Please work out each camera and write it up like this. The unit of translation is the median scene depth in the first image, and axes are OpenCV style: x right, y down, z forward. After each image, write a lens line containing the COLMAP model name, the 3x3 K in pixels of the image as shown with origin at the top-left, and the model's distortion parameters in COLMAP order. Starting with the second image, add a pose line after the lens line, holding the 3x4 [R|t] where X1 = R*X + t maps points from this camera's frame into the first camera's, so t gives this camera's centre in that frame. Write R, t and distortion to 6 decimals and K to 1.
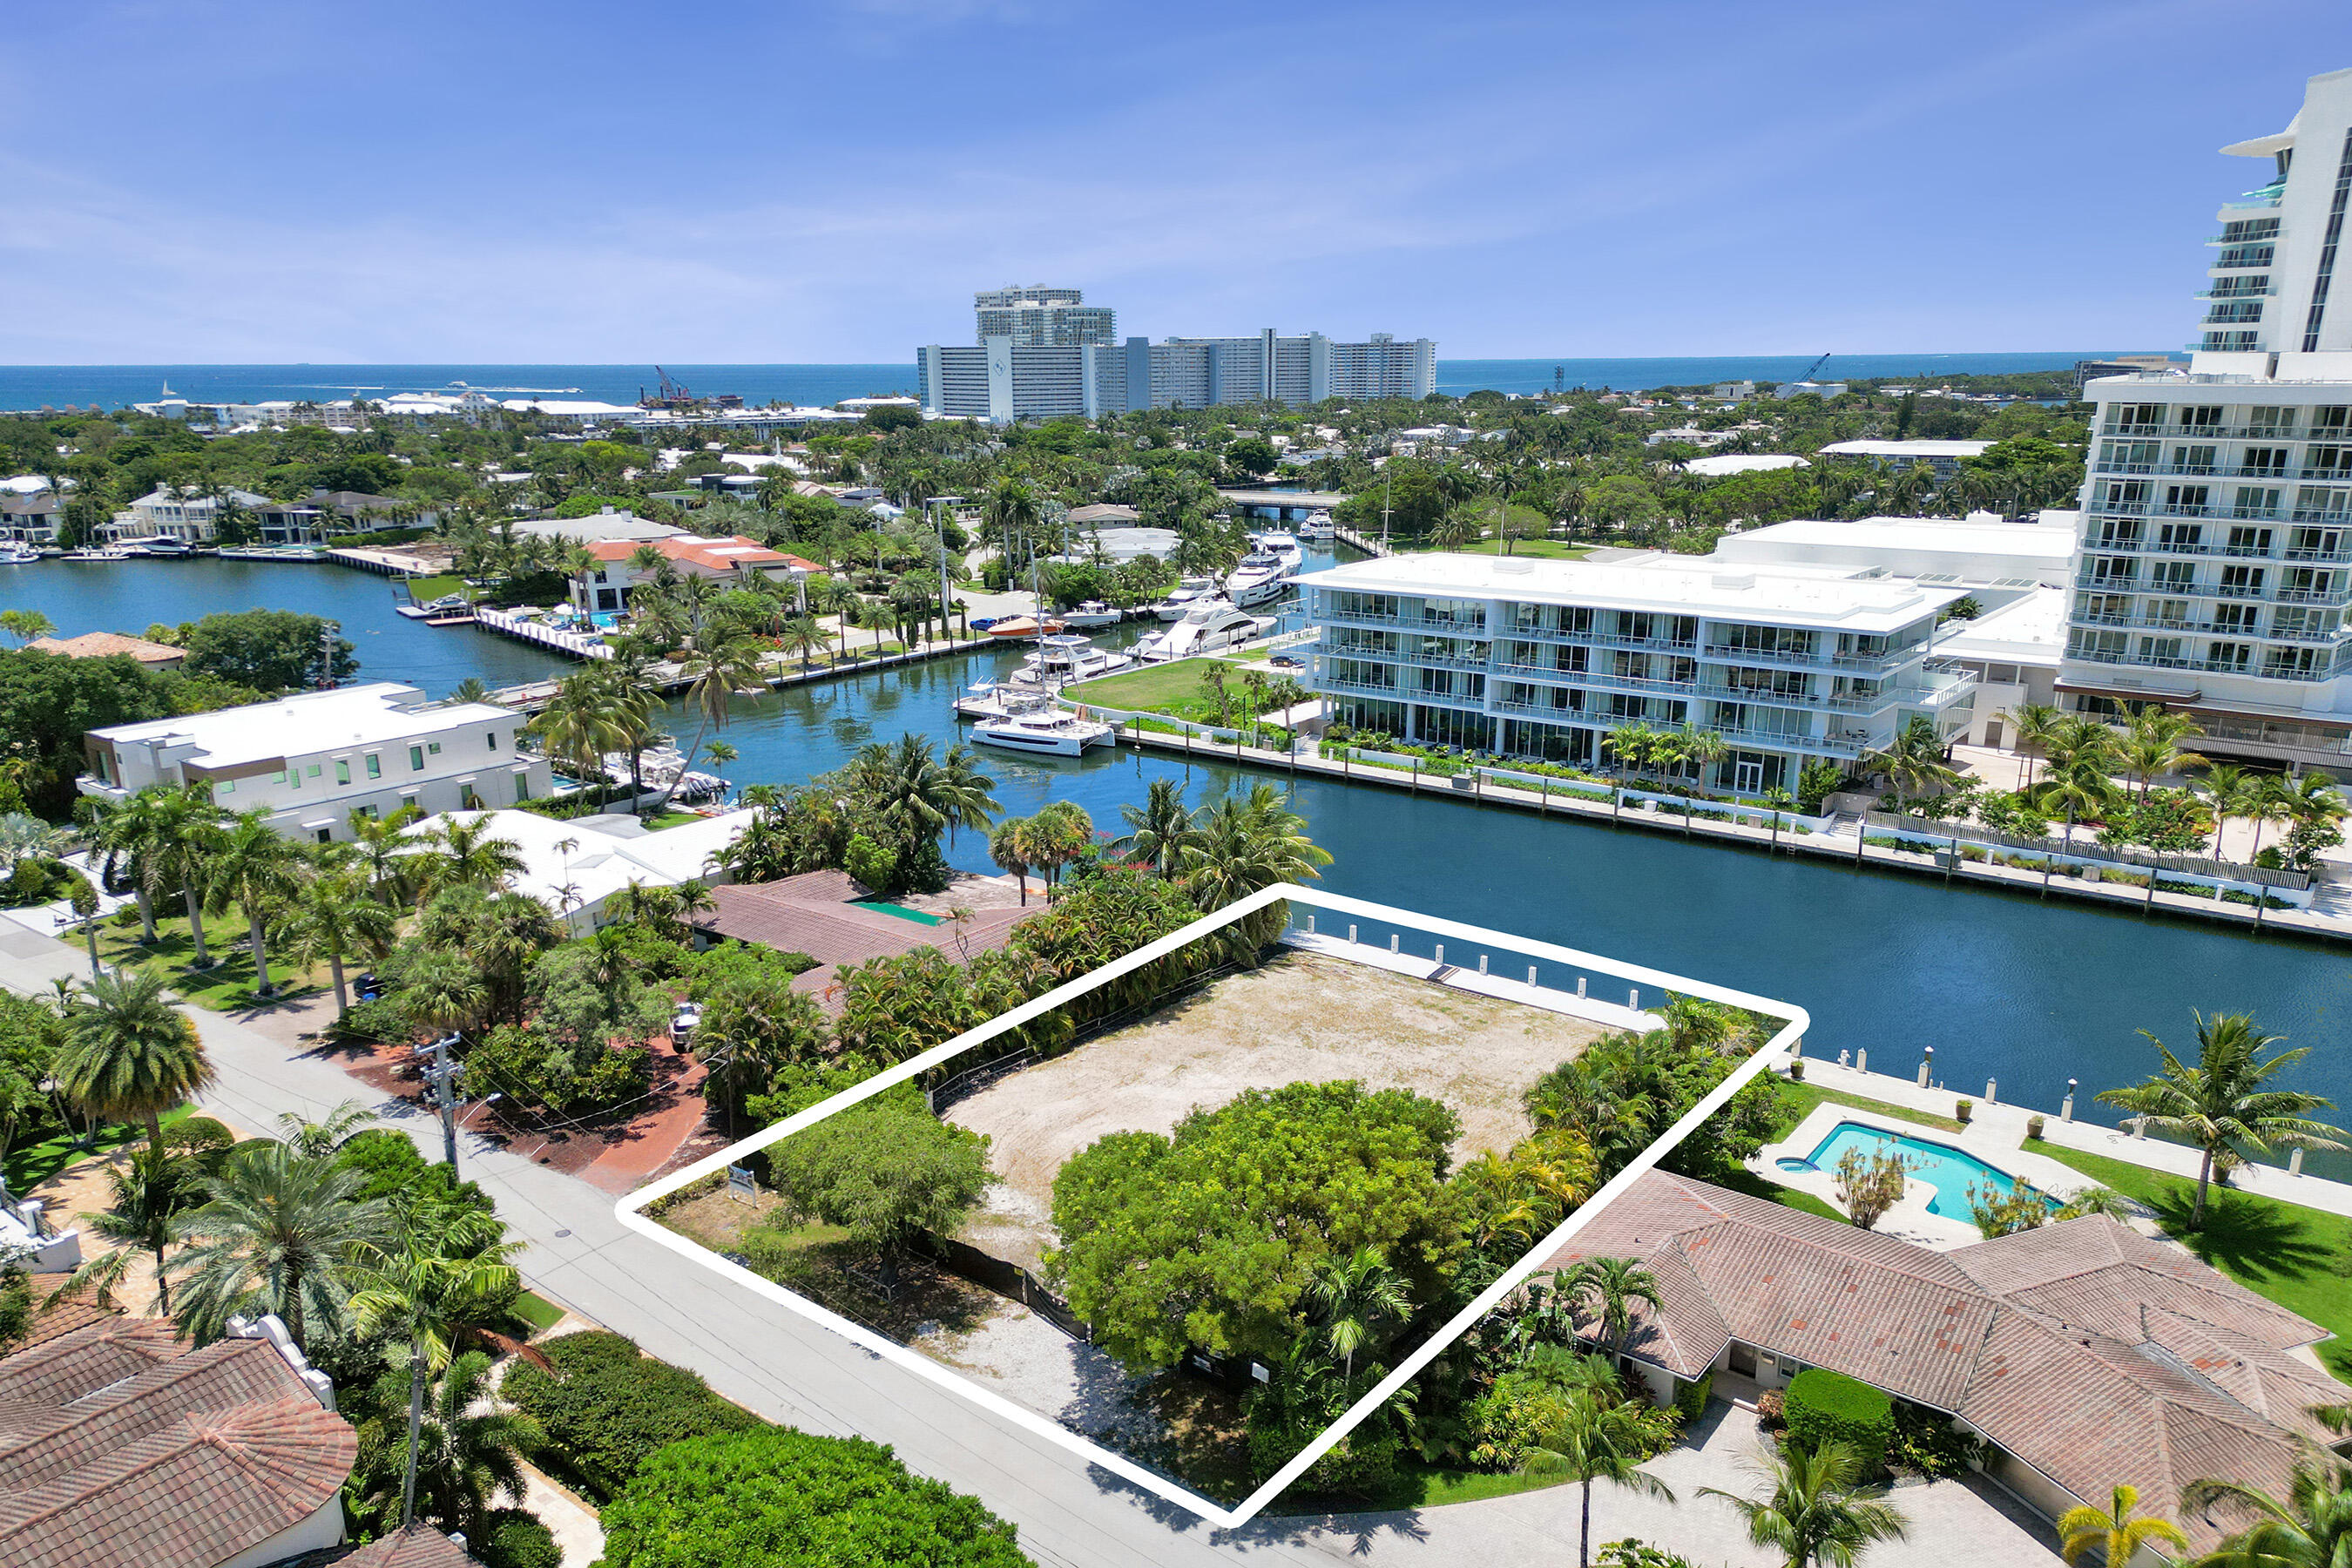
lens RADIAL K [[1657.7, 0, 1129.1], [0, 1657.7, 891.1], [0, 0, 1]] dist [0.117858, -0.121297]
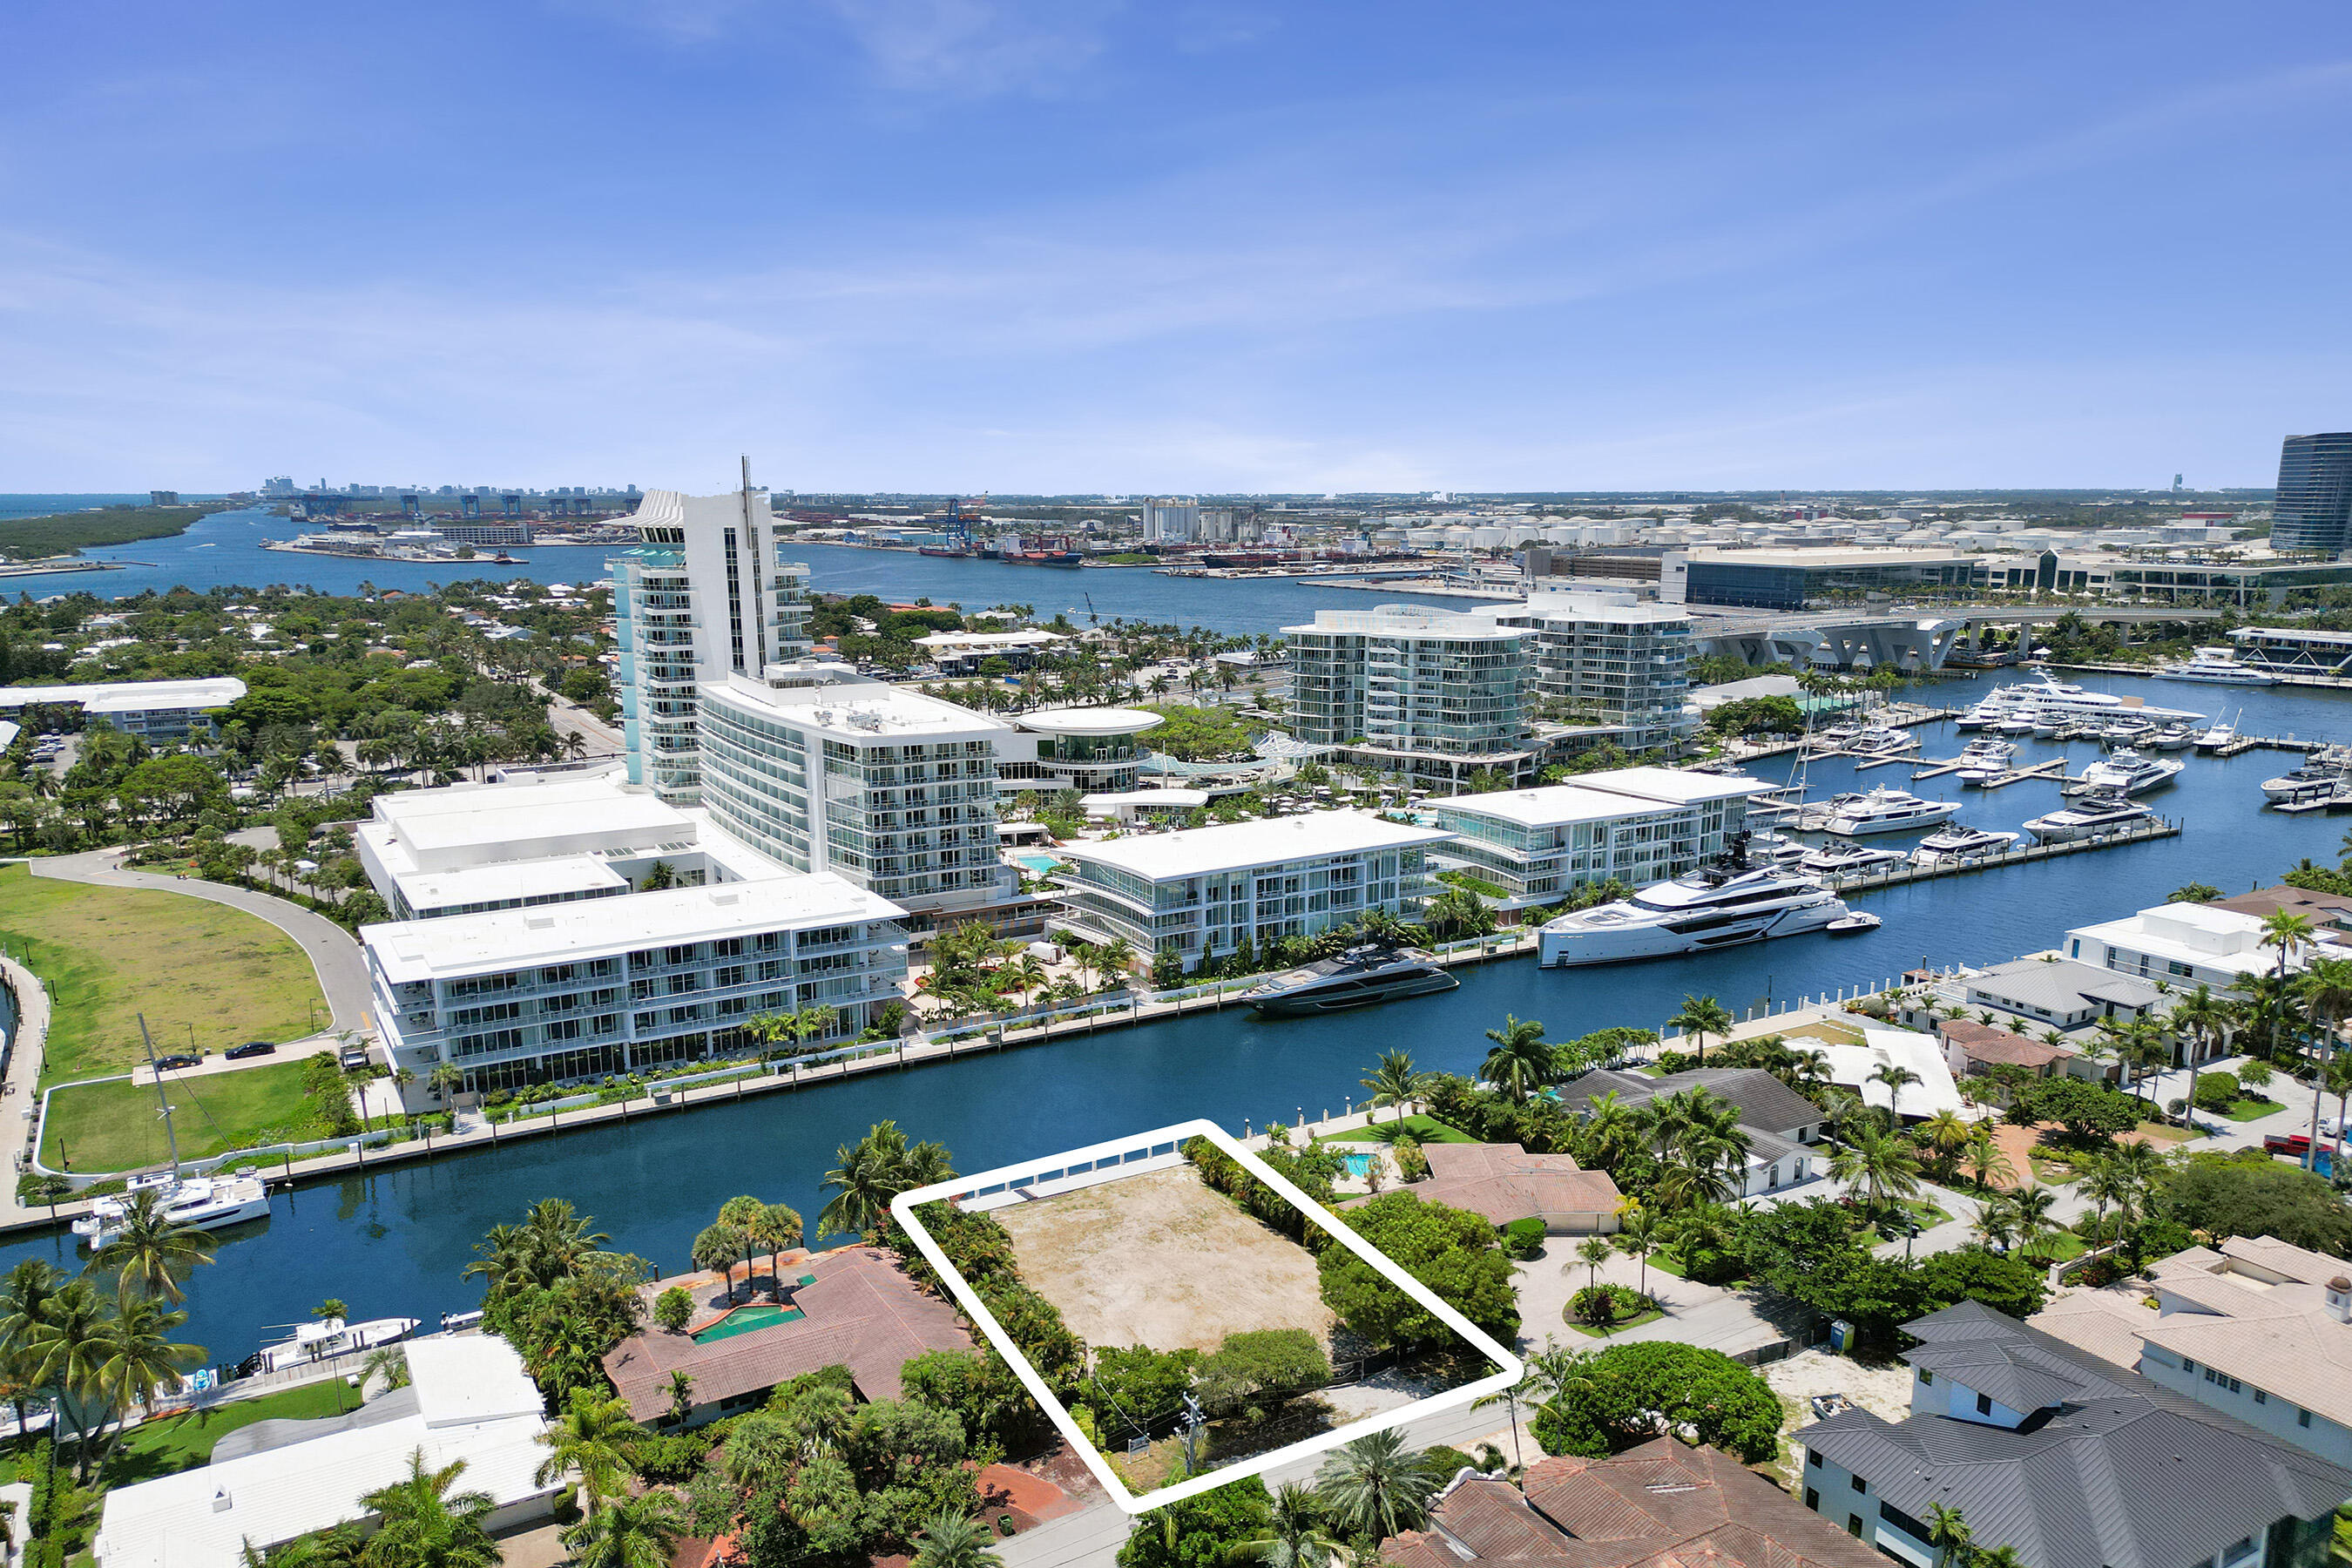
lens RADIAL K [[1693.0, 0, 1170.6], [0, 1693.0, 864.2], [0, 0, 1]] dist [0.082828, -0.085622]
pose [[0.364344, -0.205835, 0.908232, -0.793307], [0.290563, 0.951707, 0.099126, -0.251618], [-0.884775, 0.227783, 0.406557, 0.109388]]
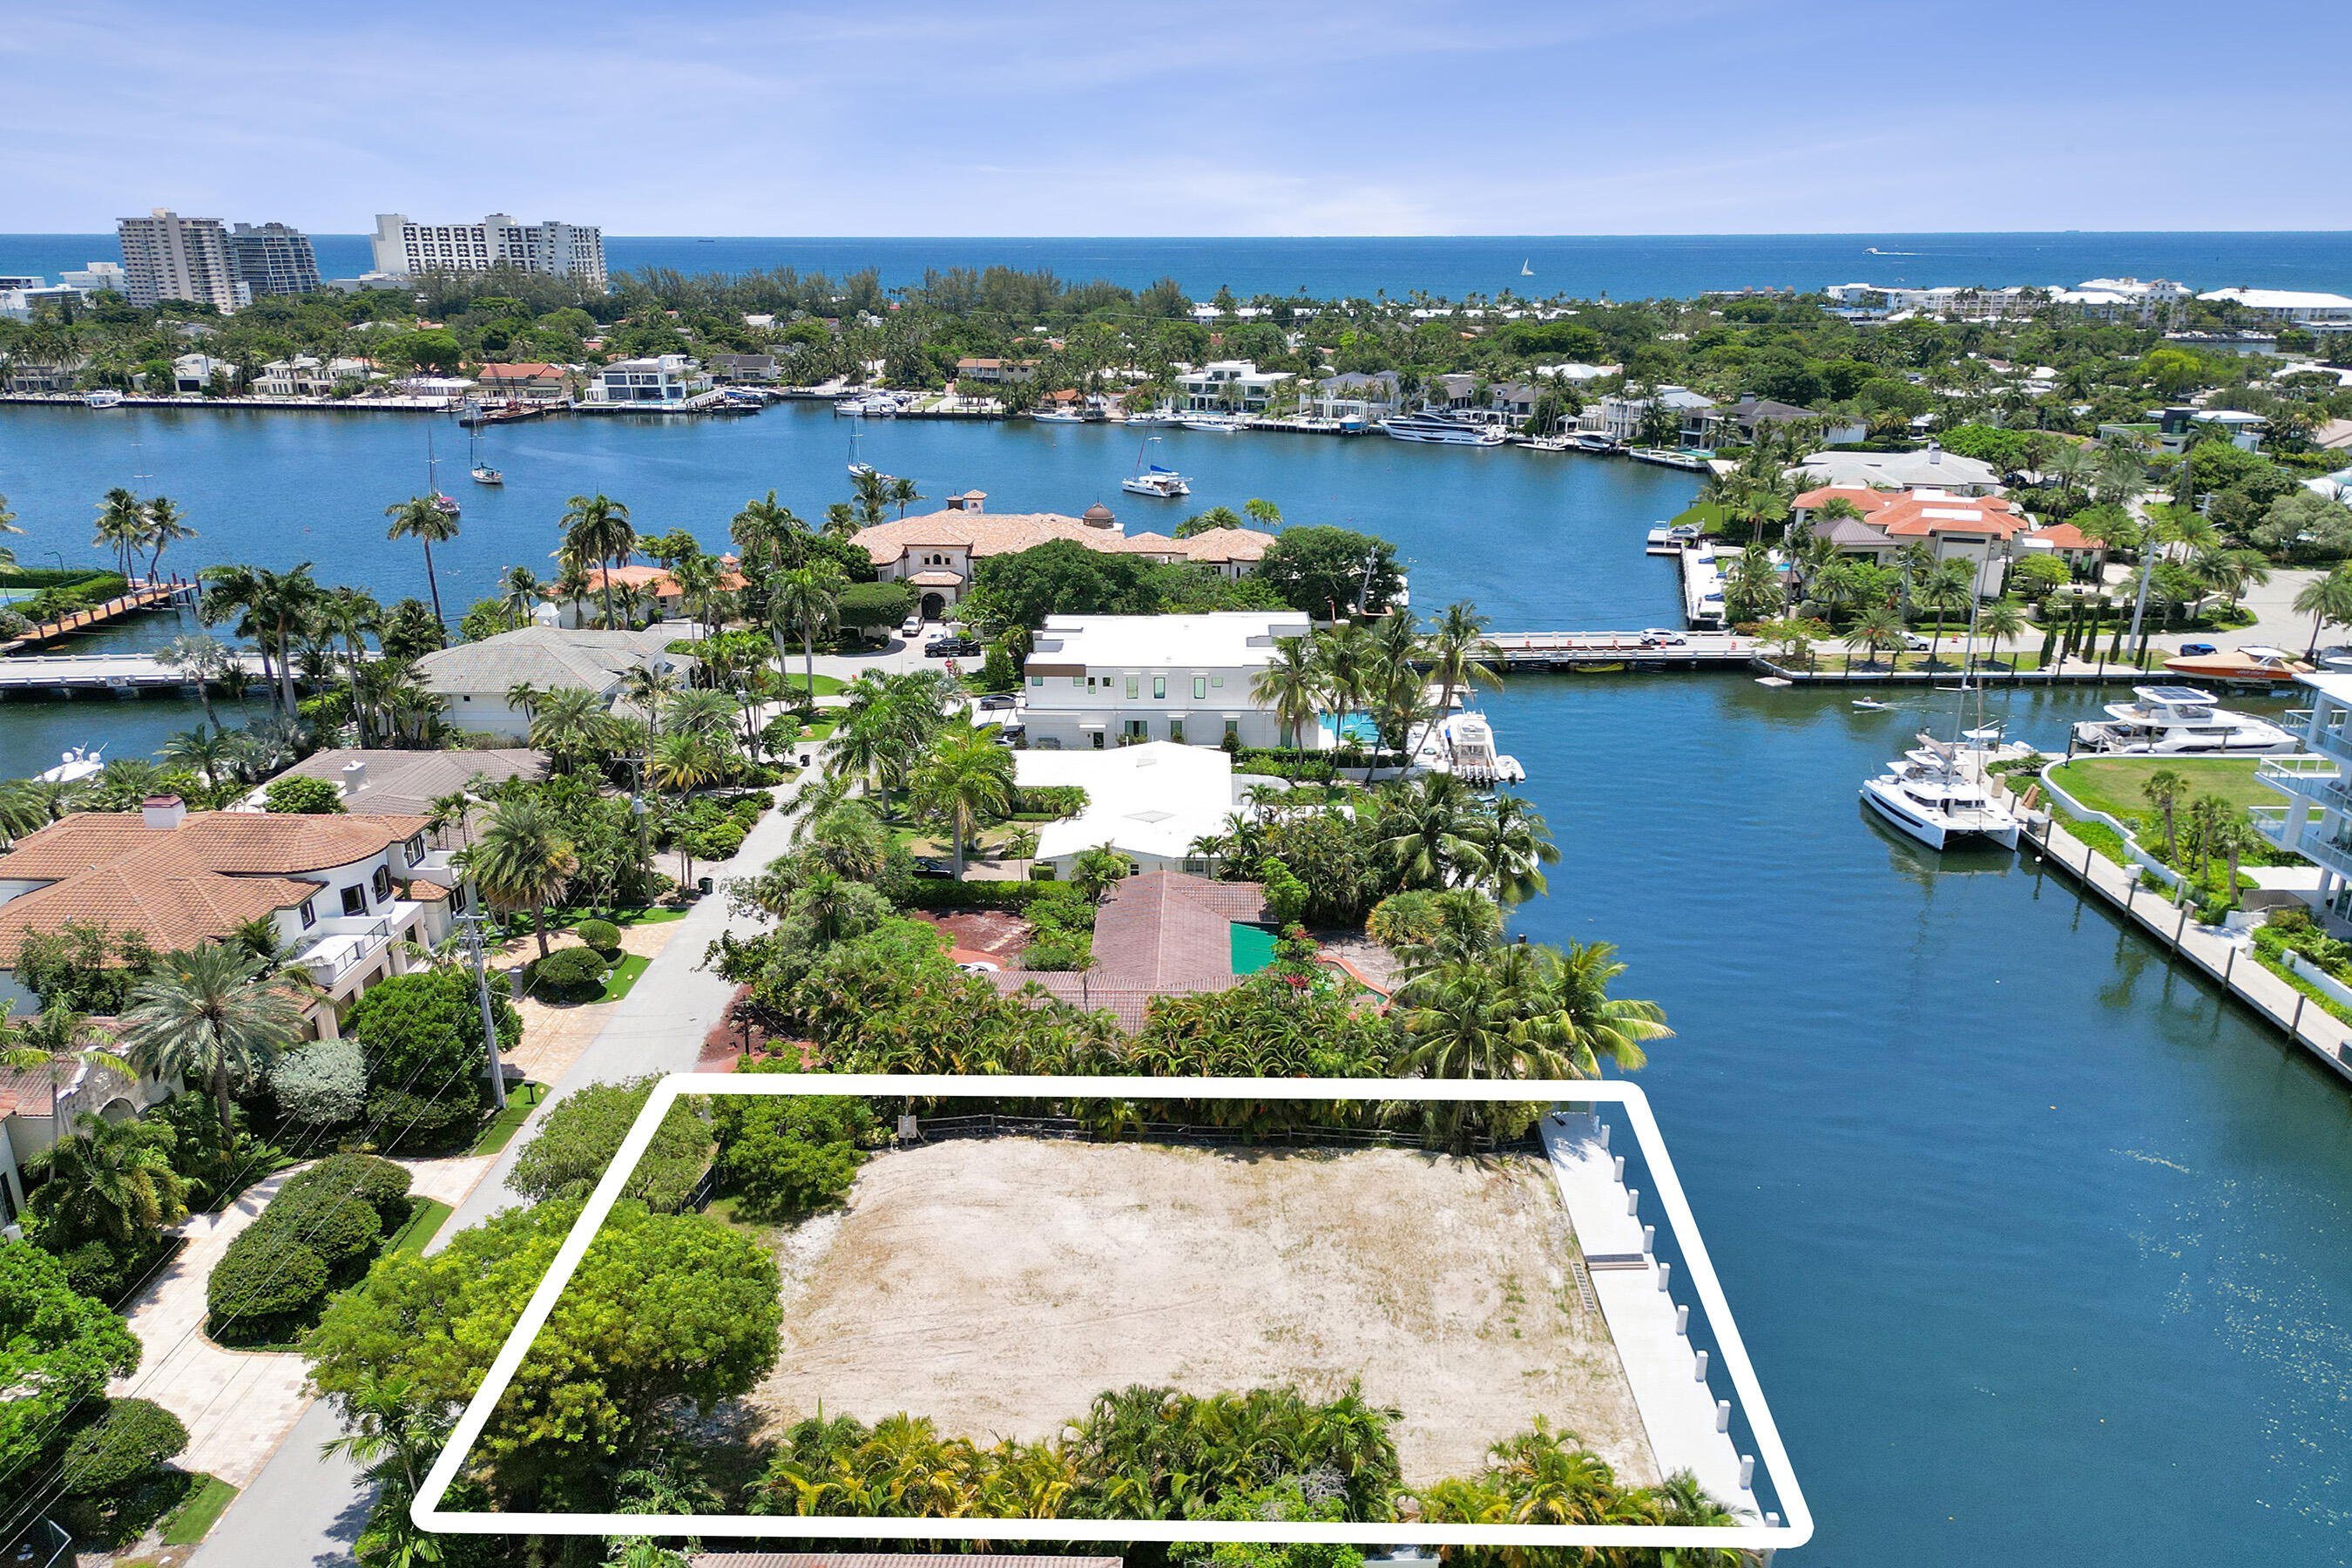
lens RADIAL K [[1767.8, 0, 1165.7], [0, 1767.8, 846.3], [0, 0, 1]] dist [0.065670, -0.066916]
pose [[0.610558, 0.267761, -0.745334, 0.413246], [-0.245624, 0.958728, 0.143214, -0.128508], [0.752920, 0.095631, 0.651127, 0.227308]]
